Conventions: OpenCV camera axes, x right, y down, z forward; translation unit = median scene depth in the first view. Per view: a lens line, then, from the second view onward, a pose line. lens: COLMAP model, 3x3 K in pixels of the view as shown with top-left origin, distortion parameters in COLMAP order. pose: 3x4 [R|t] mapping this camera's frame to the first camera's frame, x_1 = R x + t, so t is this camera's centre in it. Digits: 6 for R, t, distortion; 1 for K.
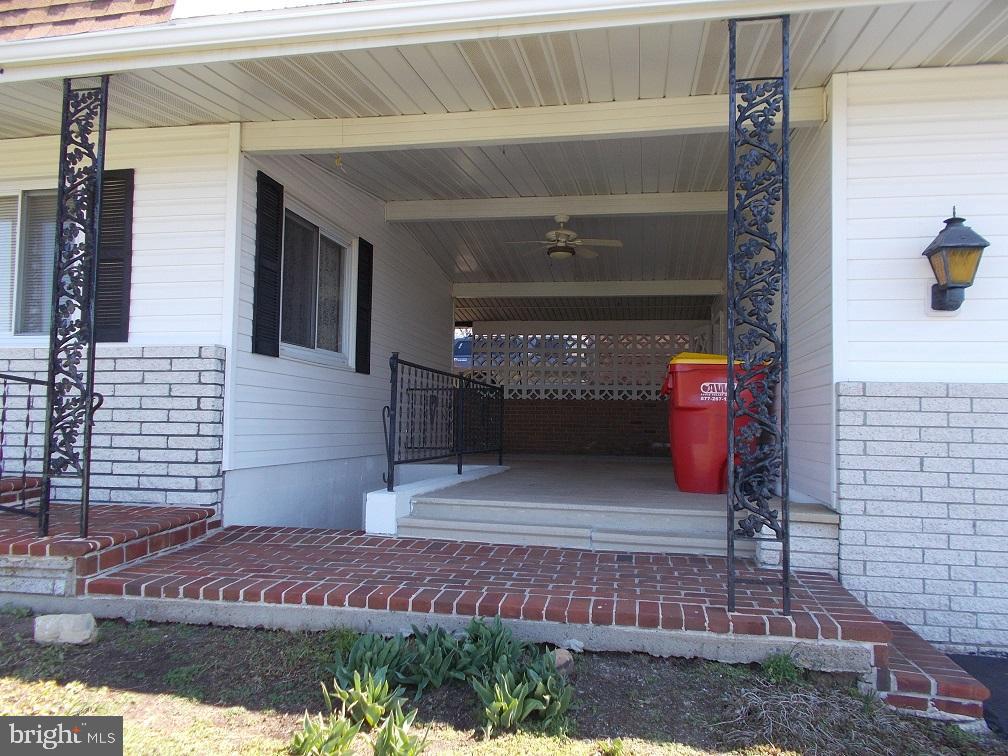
lens RADIAL K [[779.6, 0, 498.2], [0, 779.6, 377.8], [0, 0, 1]] dist [0.006193, 0.001131]
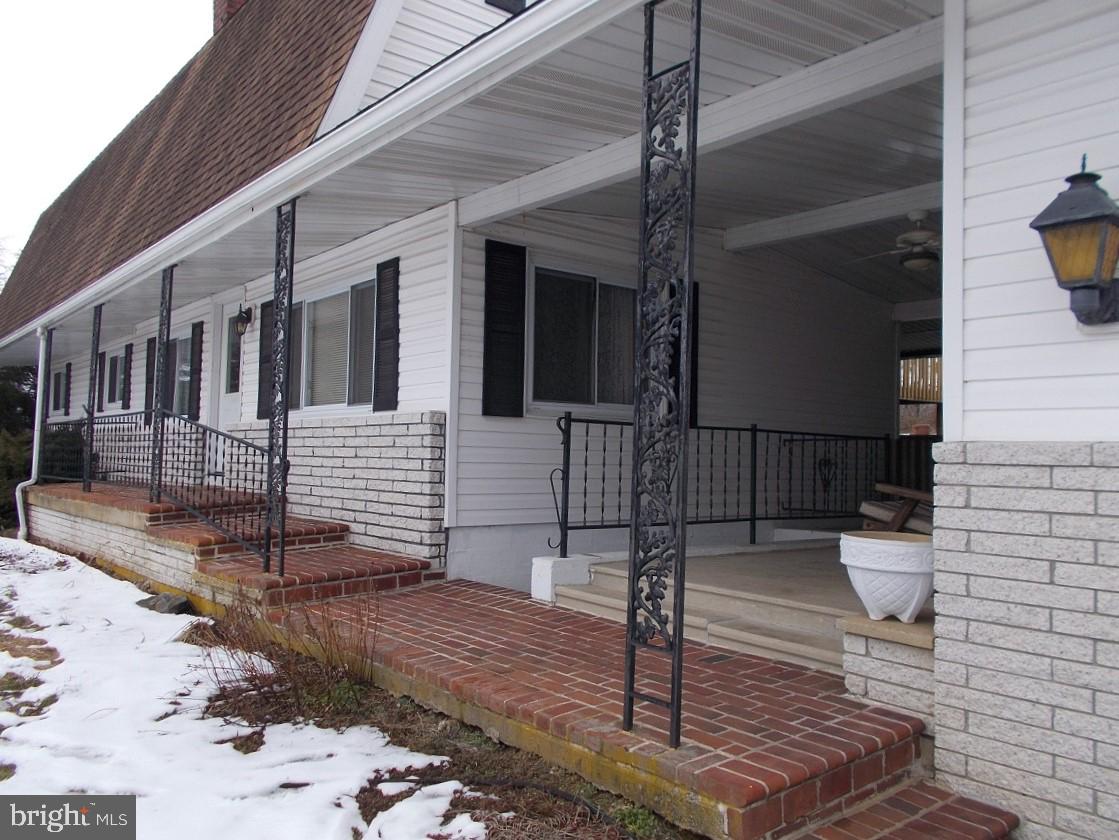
lens RADIAL K [[865.5, 0, 552.3], [0, 865.5, 420.5], [0, 0, 1]] dist [0.006193, 0.001131]
pose [[0.781834, -0.030509, -0.622740, 0.523144], [0.036157, 0.999340, -0.003566, -0.018786], [0.622437, -0.019728, 0.782421, 0.160156]]
